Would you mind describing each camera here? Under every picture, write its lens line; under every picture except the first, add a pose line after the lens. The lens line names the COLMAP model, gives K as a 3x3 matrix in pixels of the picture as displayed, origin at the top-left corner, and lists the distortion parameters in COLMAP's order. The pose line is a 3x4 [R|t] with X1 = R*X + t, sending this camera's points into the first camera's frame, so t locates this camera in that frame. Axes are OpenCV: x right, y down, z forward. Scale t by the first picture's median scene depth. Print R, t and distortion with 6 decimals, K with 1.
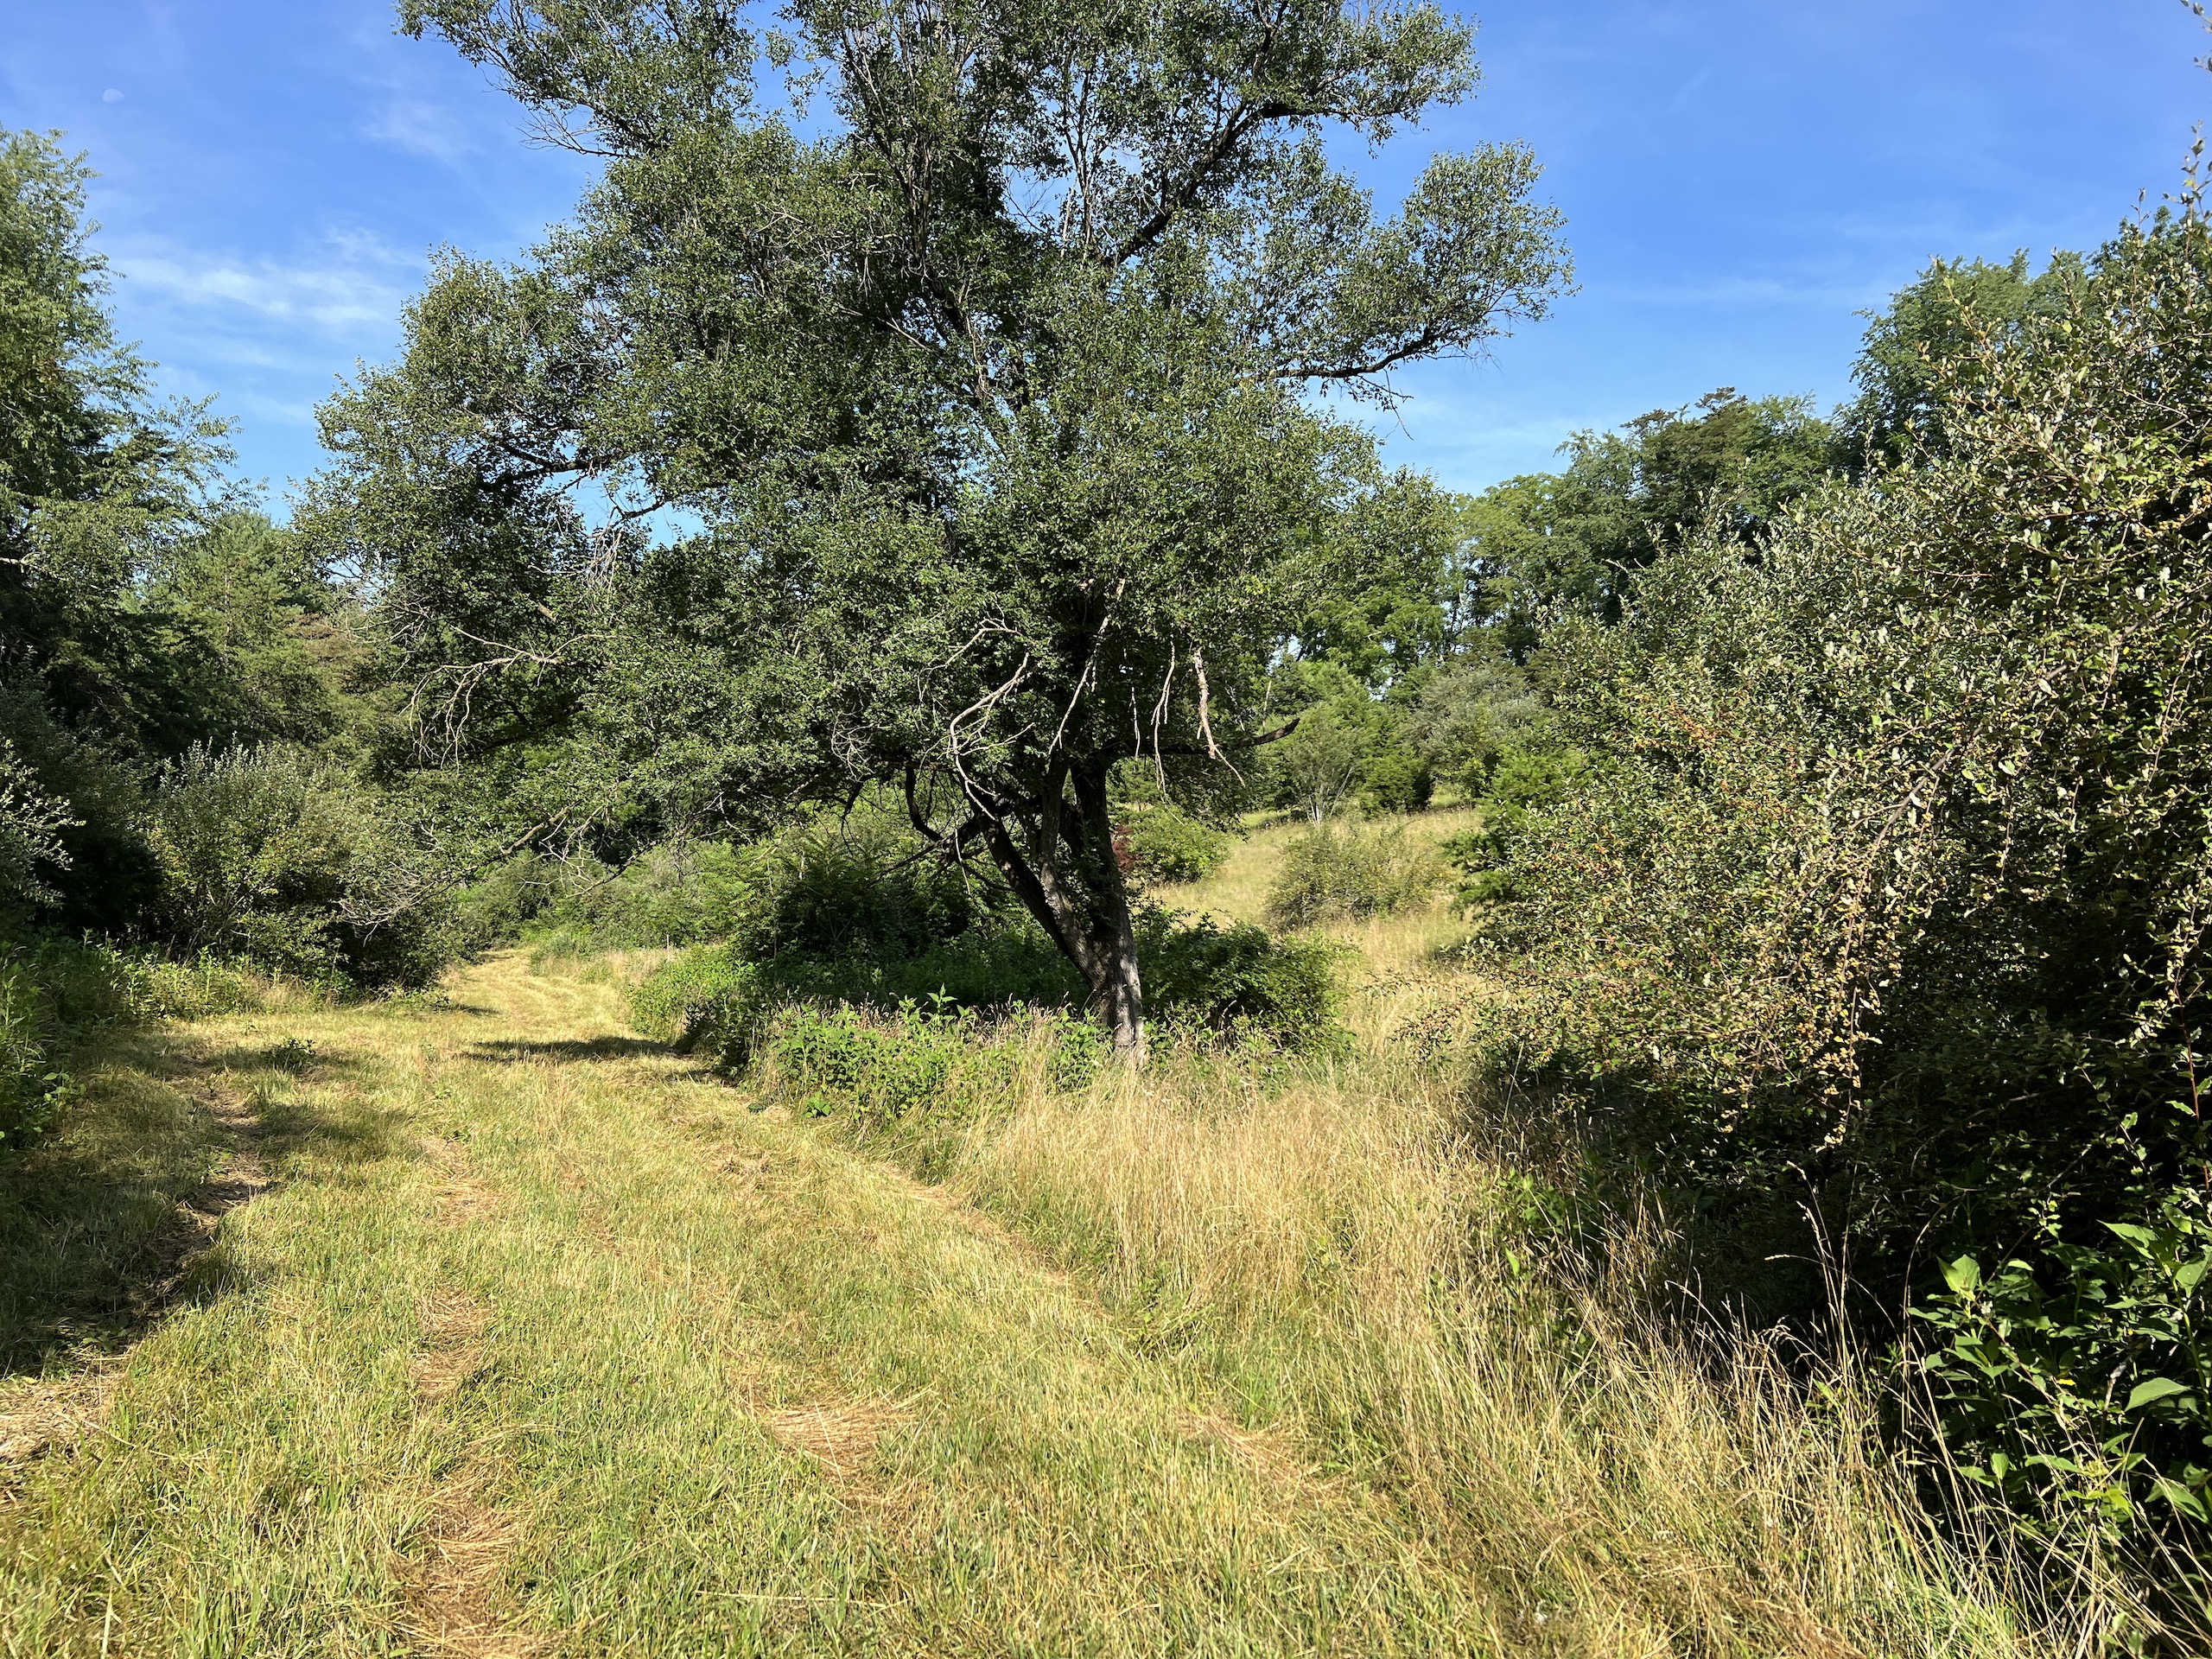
lens RADIAL K [[1624.7, 0, 1080.5], [0, 1624.7, 871.3], [0, 0, 1]] dist [-0.005353, -0.023316]
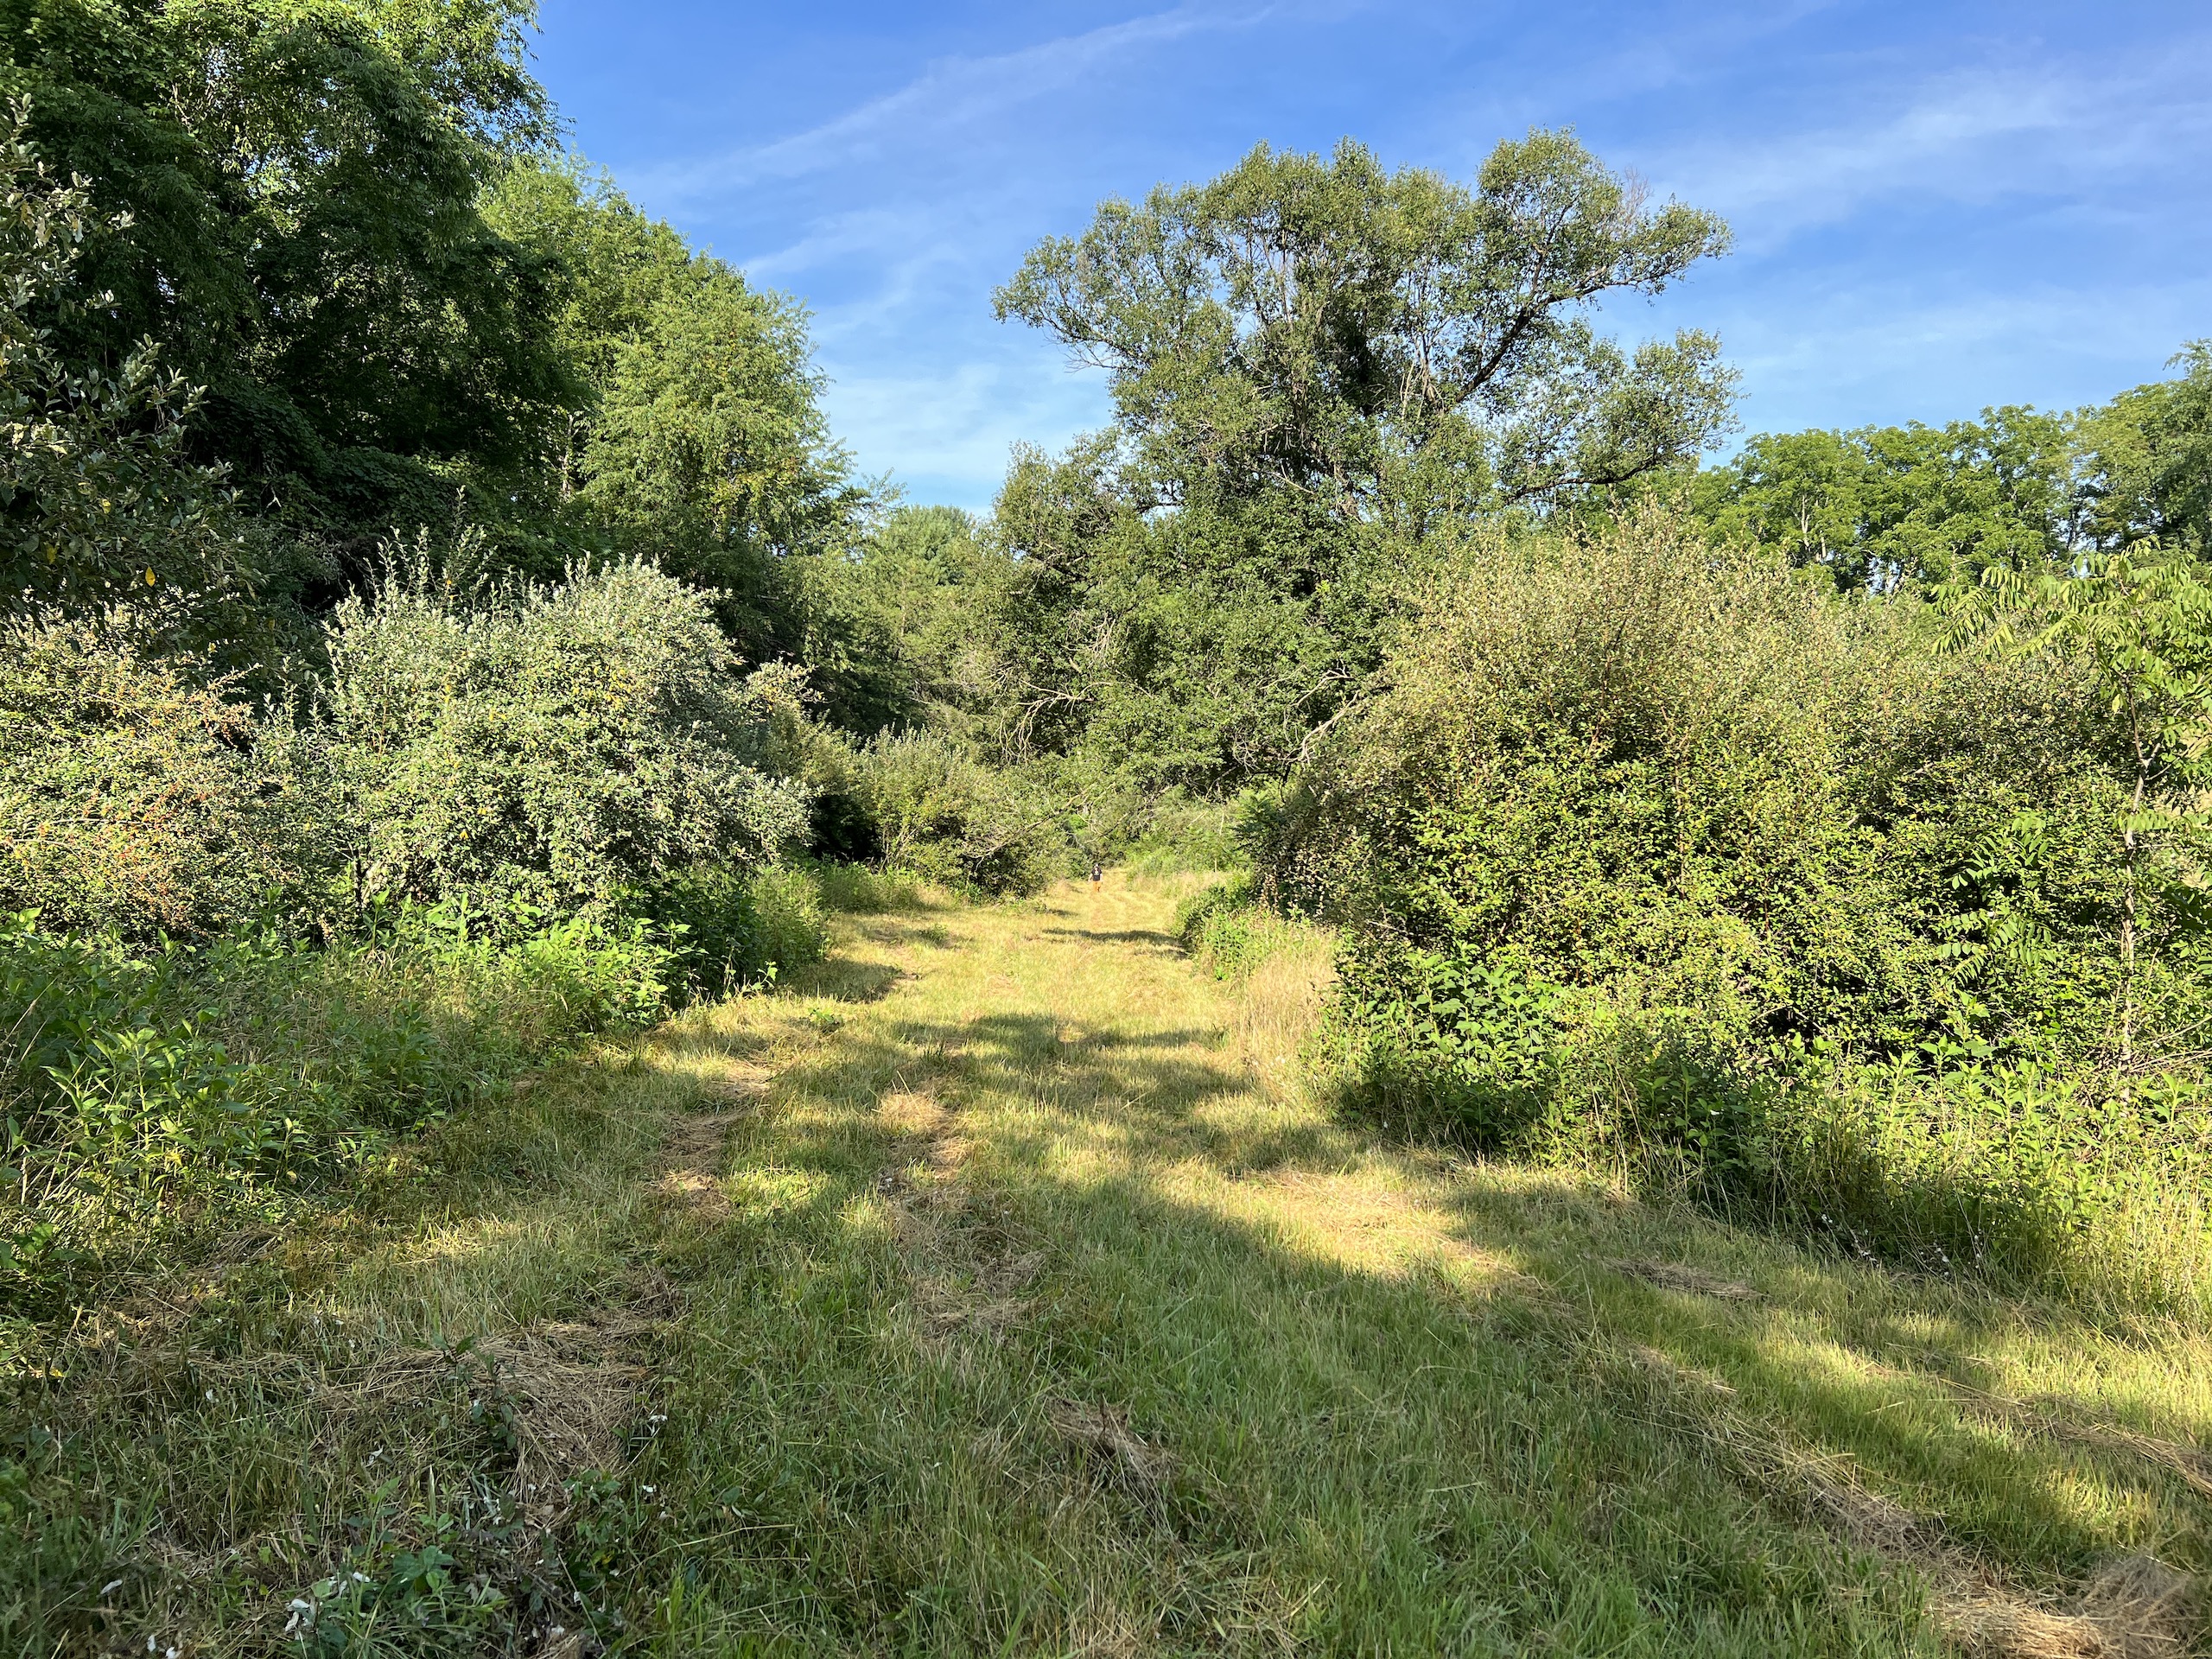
lens RADIAL K [[1624.7, 0, 1105.7], [0, 1624.7, 832.2], [0, 0, 1]] dist [-0.005353, -0.023316]
pose [[0.934451, 0.014574, -0.355793, 0.225555], [-0.006176, 0.999675, 0.024728, -0.027015], [0.356037, -0.020910, 0.934238, -0.415637]]
